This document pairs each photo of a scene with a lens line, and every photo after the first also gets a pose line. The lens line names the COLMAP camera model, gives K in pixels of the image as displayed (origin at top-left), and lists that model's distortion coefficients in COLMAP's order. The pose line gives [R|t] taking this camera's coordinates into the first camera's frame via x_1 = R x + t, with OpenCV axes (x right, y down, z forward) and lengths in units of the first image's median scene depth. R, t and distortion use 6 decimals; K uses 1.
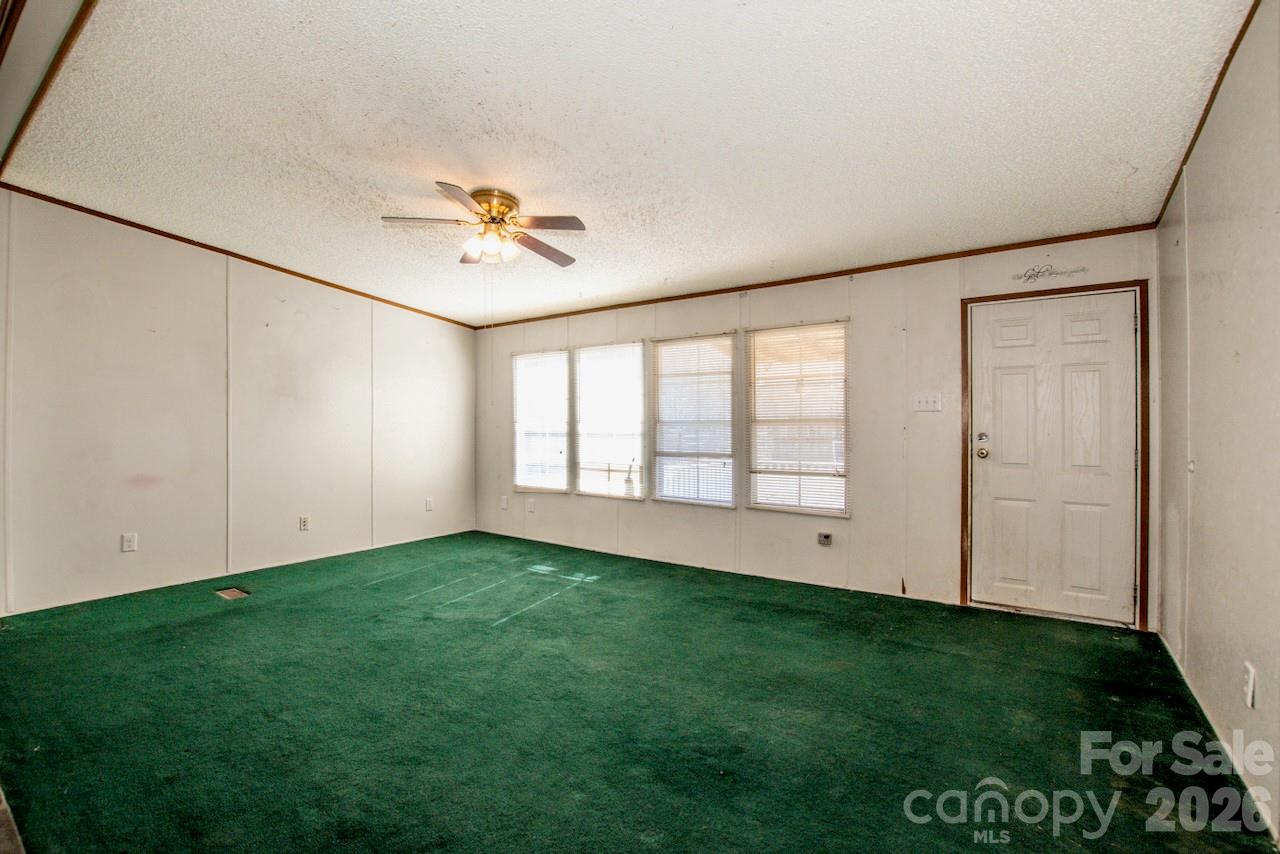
lens RADIAL K [[574.8, 0, 633.7], [0, 574.8, 429.4], [0, 0, 1]] dist [-0.035628, 0.004642]
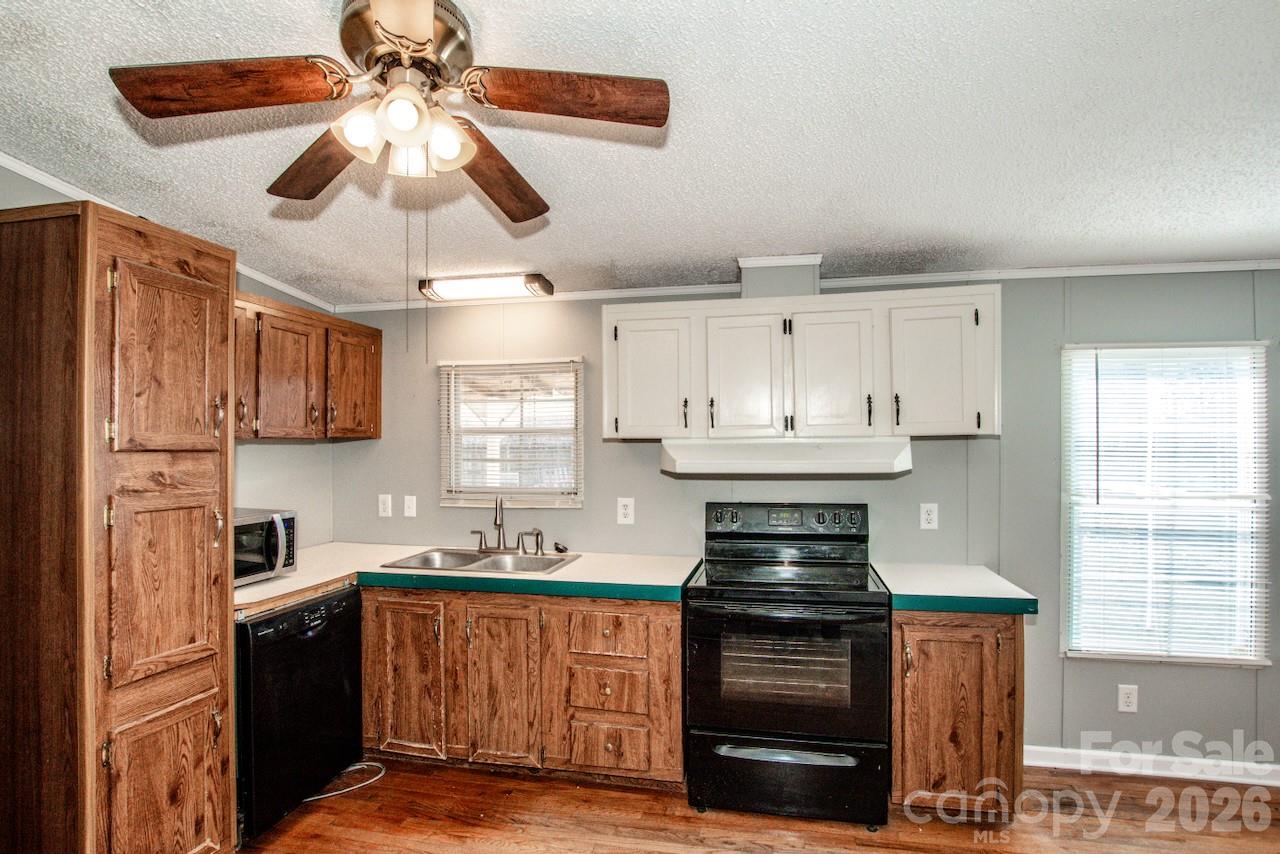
lens RADIAL K [[621.0, 0, 645.4], [0, 621.0, 441.6], [0, 0, 1]] dist [-0.032353, 0.004196]
pose [[0.916018, 0.004103, 0.401116, -0.936540], [0.000365, 0.999939, -0.011063, -0.073995], [-0.401137, 0.010281, 0.915960, 0.968905]]
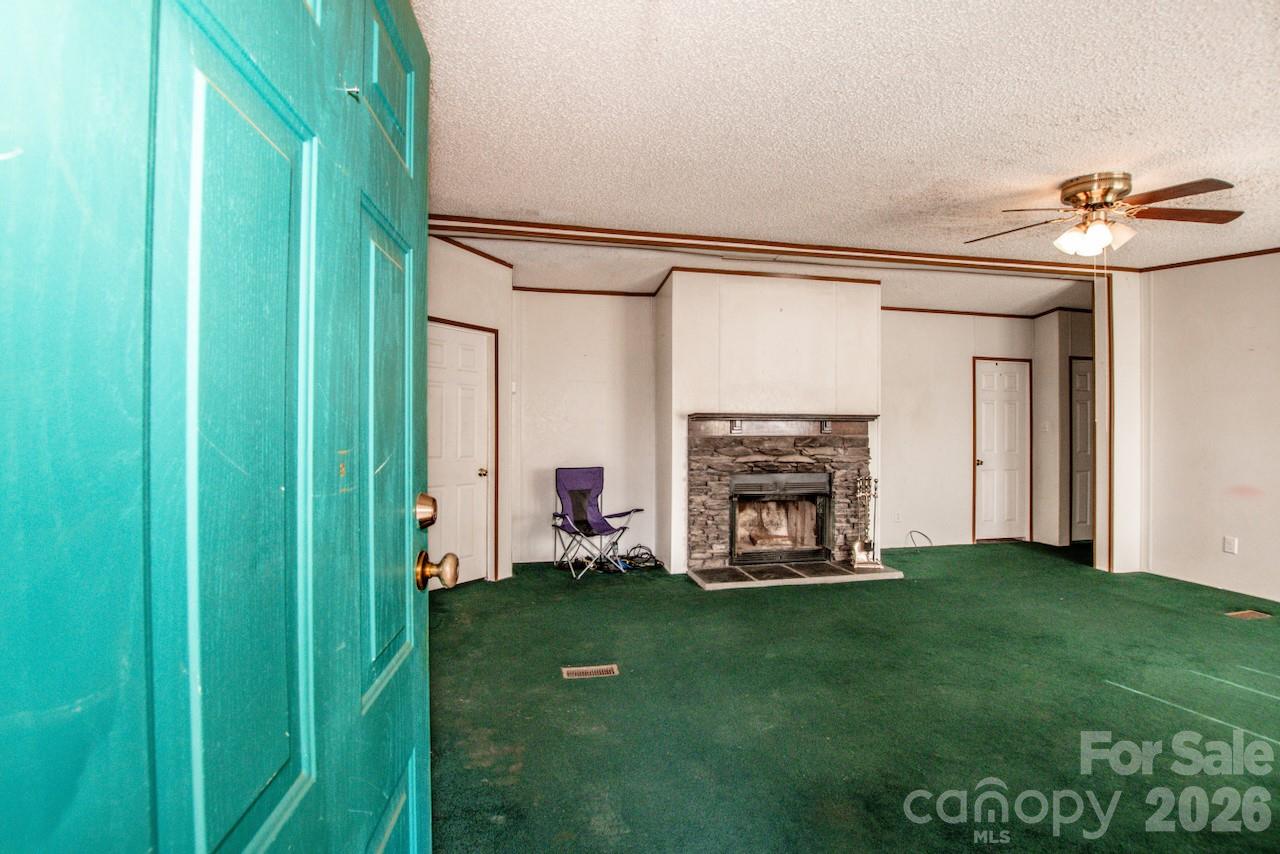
lens RADIAL K [[574.8, 0, 629.5], [0, 574.8, 425.1], [0, 0, 1]] dist [-0.035628, 0.004642]
pose [[-0.698133, -0.006630, -0.715938, 0.634456], [-0.009800, 0.999952, 0.000296, -0.021453], [0.715901, 0.007223, -0.698164, 0.806069]]
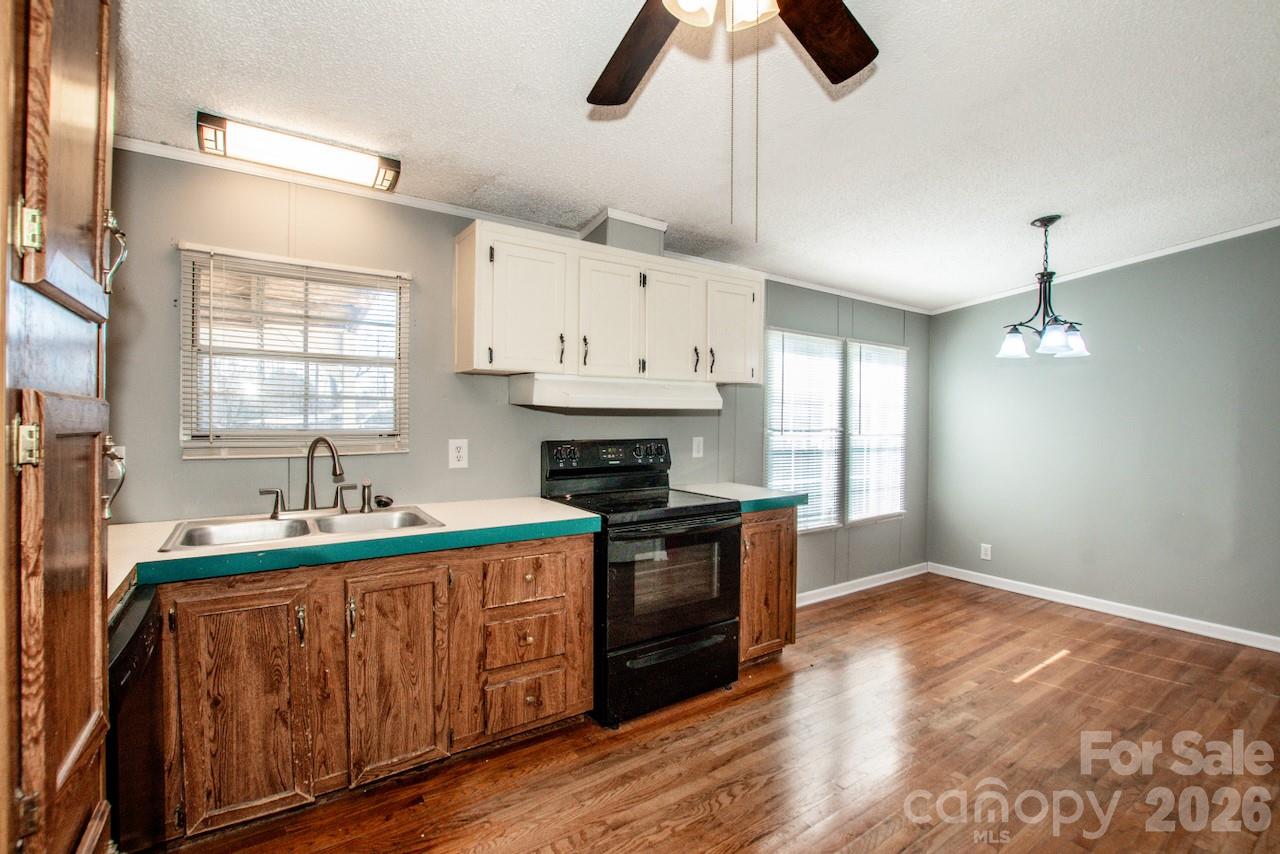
lens RADIAL K [[574.8, 0, 632.8], [0, 574.8, 422.5], [0, 0, 1]] dist [-0.035628, 0.004642]
pose [[0.348024, -0.000892, 0.937485, -1.167689], [-0.008223, 0.999958, 0.004004, -0.038197], [-0.937450, -0.009102, 0.348002, 1.261098]]
